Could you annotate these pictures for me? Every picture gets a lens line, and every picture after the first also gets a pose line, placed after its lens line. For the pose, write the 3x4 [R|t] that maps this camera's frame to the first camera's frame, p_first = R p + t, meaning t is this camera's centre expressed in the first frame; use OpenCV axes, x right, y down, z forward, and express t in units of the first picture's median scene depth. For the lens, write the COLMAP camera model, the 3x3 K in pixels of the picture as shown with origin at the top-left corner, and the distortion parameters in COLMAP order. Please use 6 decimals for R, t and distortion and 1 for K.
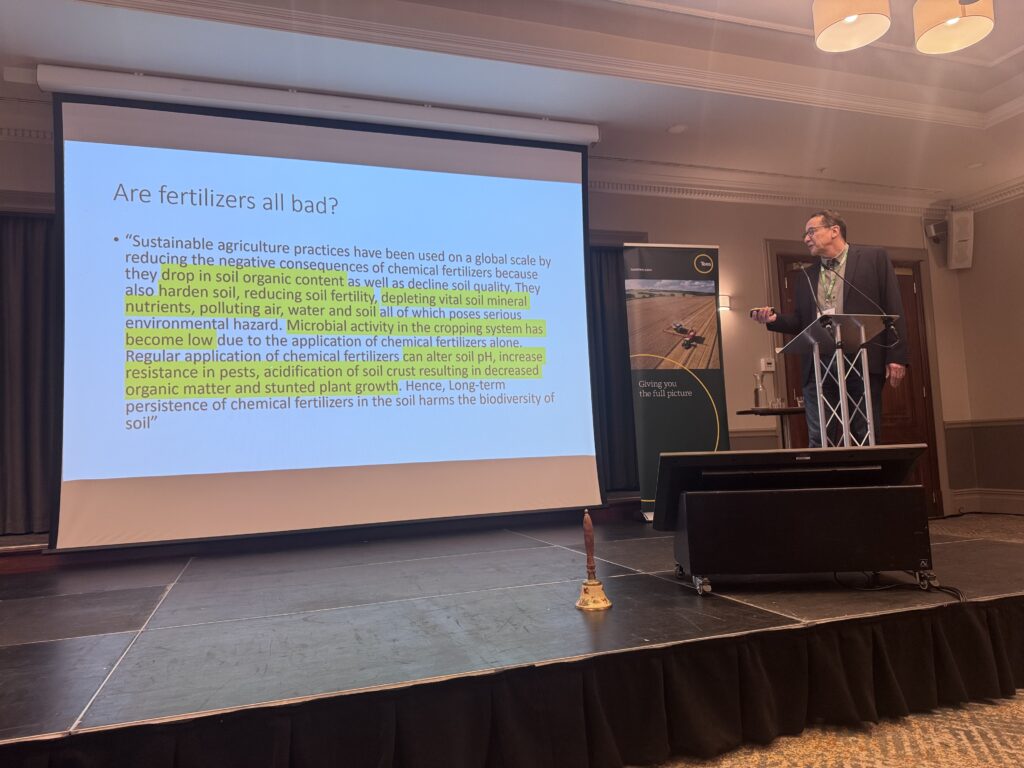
lens RADIAL K [[714.3, 0, 501.9], [0, 714.3, 386.7], [0, 0, 1]] dist [0.108743, -0.142357]
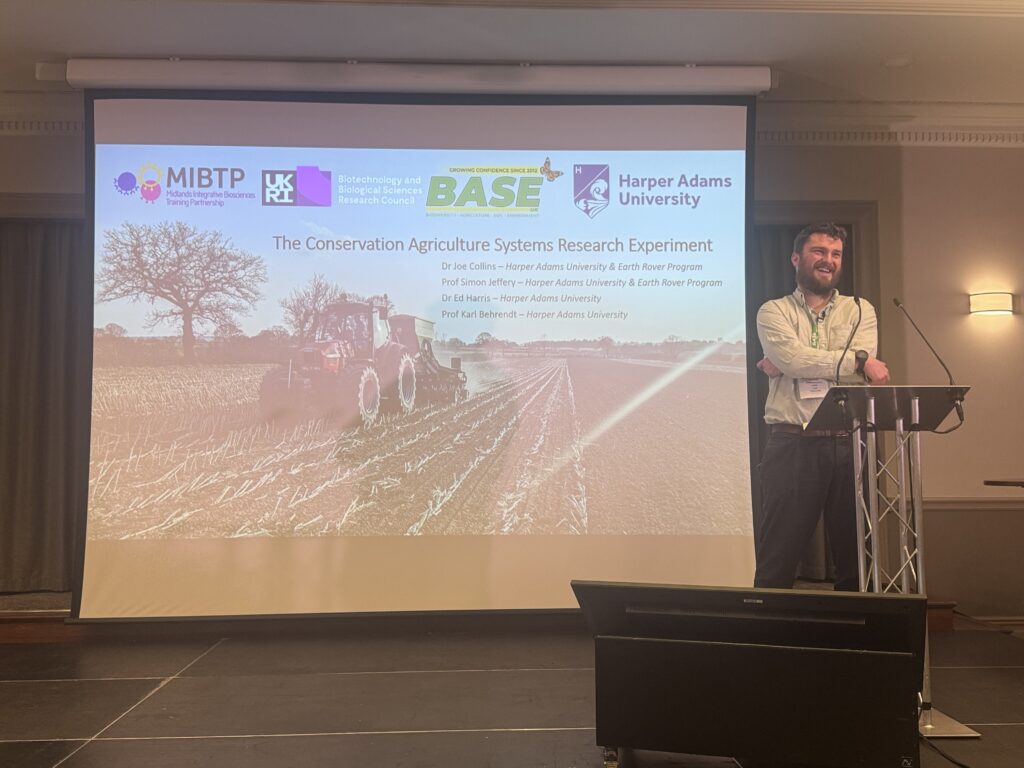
lens RADIAL K [[1057.1, 0, 509.3], [0, 1057.1, 375.7], [0, 0, 1]] dist [0.175088, -0.375787]
pose [[0.962114, 0.016567, -0.272145, 0.185484], [-0.013622, 0.999826, 0.012709, -0.073409], [0.272308, -0.008520, 0.962172, -0.081059]]
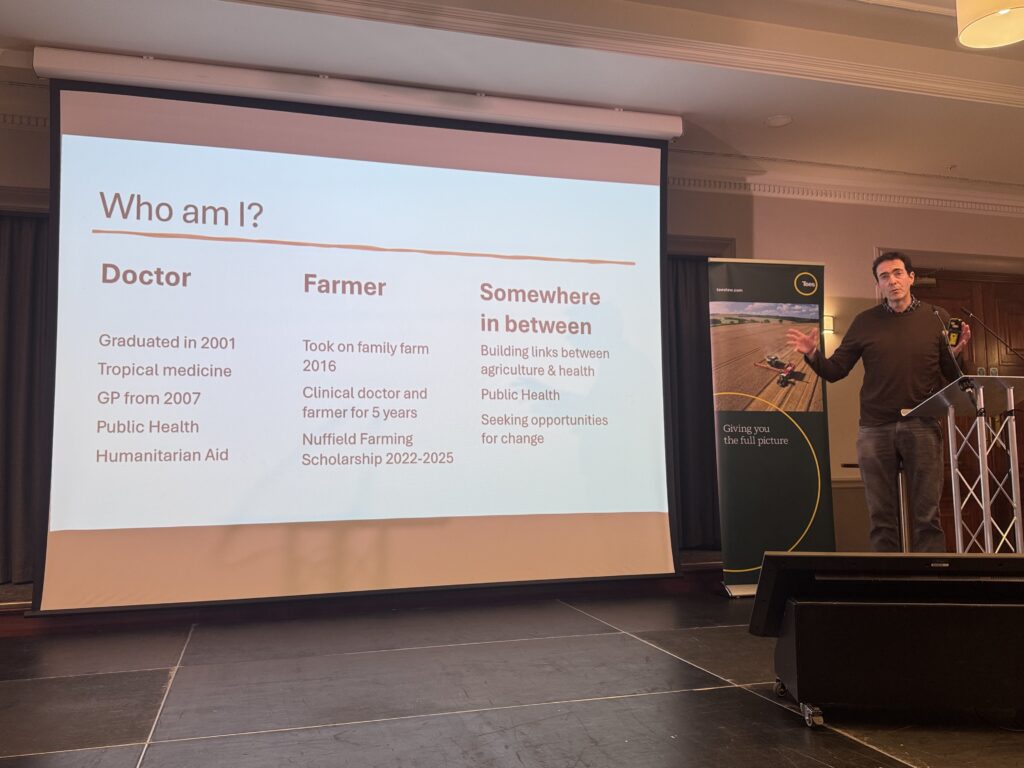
lens RADIAL K [[849.8, 0, 503.9], [0, 849.8, 381.6], [0, 0, 1]] dist [0.115548, -0.173491]
pose [[0.998687, 0.028096, -0.042844, -0.022252], [-0.028233, 0.999598, -0.002597, -0.048845], [0.042754, 0.003804, 0.999078, -0.000683]]
